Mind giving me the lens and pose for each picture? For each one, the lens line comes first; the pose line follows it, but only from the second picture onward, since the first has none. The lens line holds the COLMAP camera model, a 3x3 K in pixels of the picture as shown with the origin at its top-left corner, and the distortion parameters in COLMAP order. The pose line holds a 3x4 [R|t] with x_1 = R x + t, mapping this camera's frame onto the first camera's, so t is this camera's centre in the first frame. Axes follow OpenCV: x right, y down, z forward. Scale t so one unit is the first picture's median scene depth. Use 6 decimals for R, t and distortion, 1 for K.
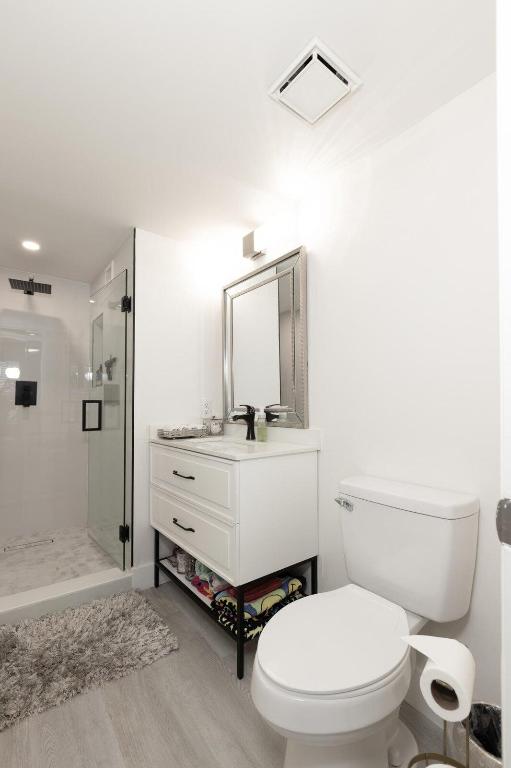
lens RADIAL K [[337.2, 0, 255.4], [0, 337.2, 401.4], [0, 0, 1]] dist [-0.000780, -0.000098]
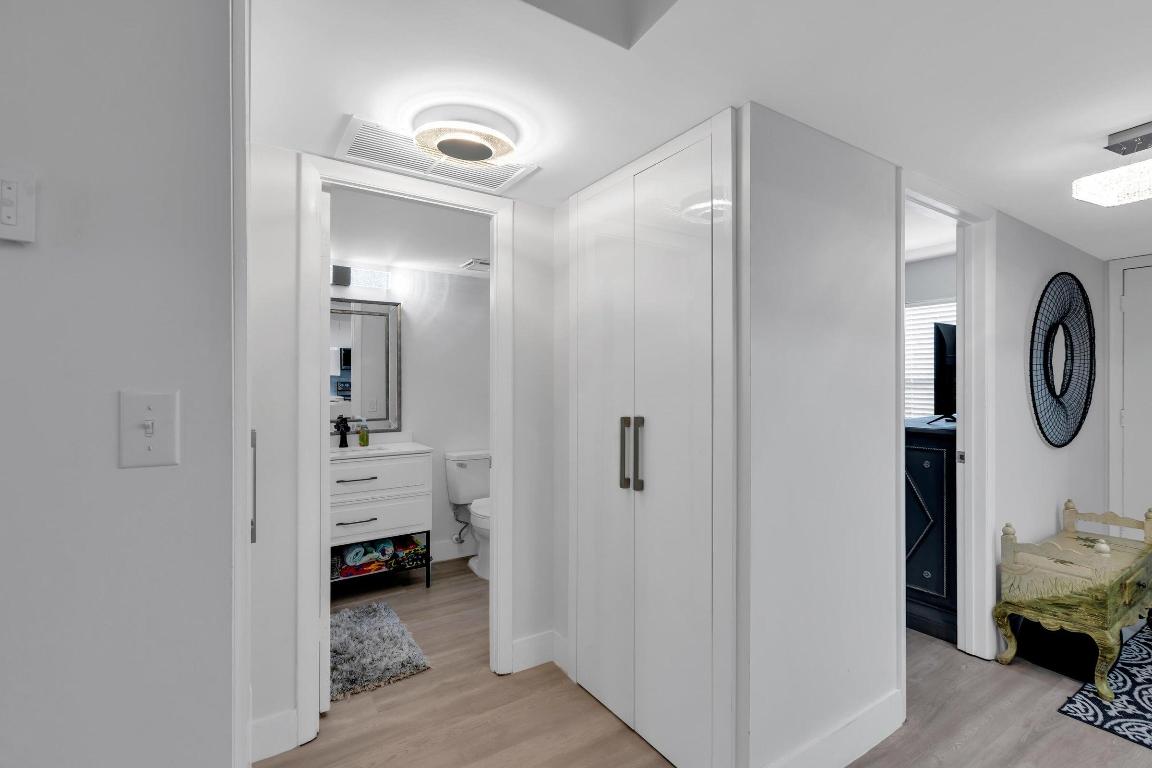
lens RADIAL K [[521.5, 0, 575.7], [0, 521.5, 386.4], [0, 0, 1]] dist [-0.000487, 0.000273]
pose [[0.083084, 0.007387, 0.996515, -1.854714], [-0.009242, 0.999935, -0.006641, -0.094647], [-0.996500, -0.008658, 0.083147, 0.080290]]
